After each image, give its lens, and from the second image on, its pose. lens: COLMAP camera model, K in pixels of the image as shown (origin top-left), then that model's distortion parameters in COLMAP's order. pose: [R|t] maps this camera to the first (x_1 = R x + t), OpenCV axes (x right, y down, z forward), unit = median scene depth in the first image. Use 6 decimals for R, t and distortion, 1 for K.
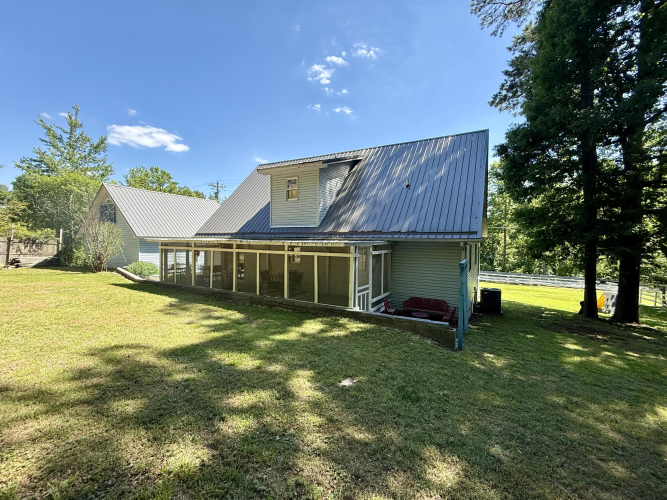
lens RADIAL K [[289.8, 0, 333.0], [0, 289.8, 246.9], [0, 0, 1]] dist [0.002355, -0.000226]
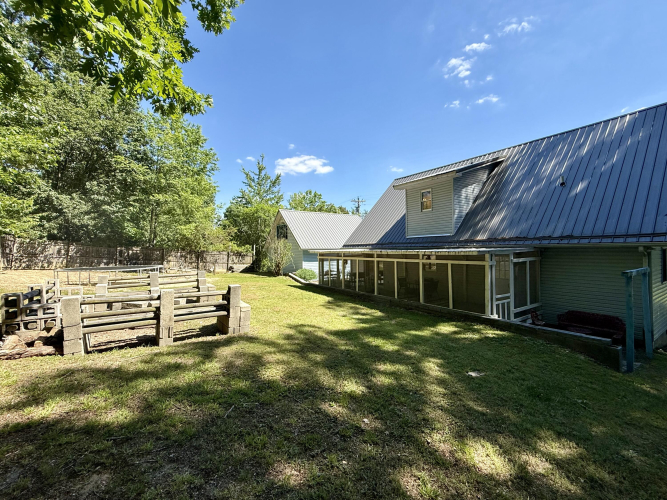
lens RADIAL K [[289.8, 0, 334.8], [0, 289.8, 250.6], [0, 0, 1]] dist [0.002355, -0.000226]
pose [[0.895725, -0.023105, -0.444008, 0.031777], [0.016323, 0.999684, -0.019091, -0.002857], [0.444309, 0.009853, 0.895819, -0.115820]]
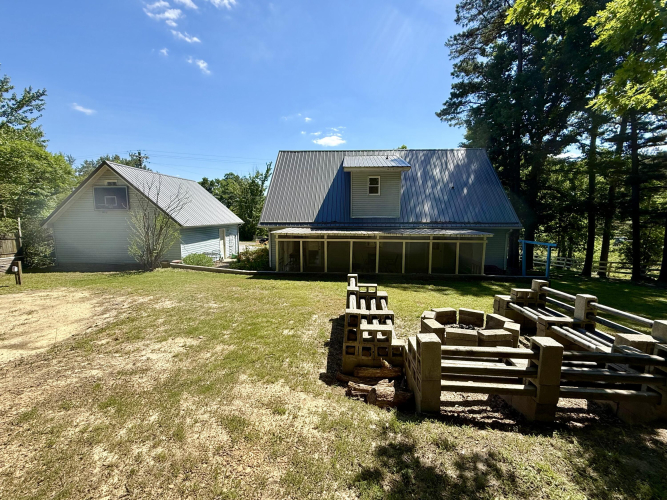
lens RADIAL K [[289.8, 0, 333.7], [0, 289.8, 244.4], [0, 0, 1]] dist [0.002355, -0.000226]
pose [[0.897829, -0.056549, 0.436697, -0.969471], [0.019024, 0.995775, 0.089834, -0.080479], [-0.439932, -0.072348, 0.895112, -0.041019]]
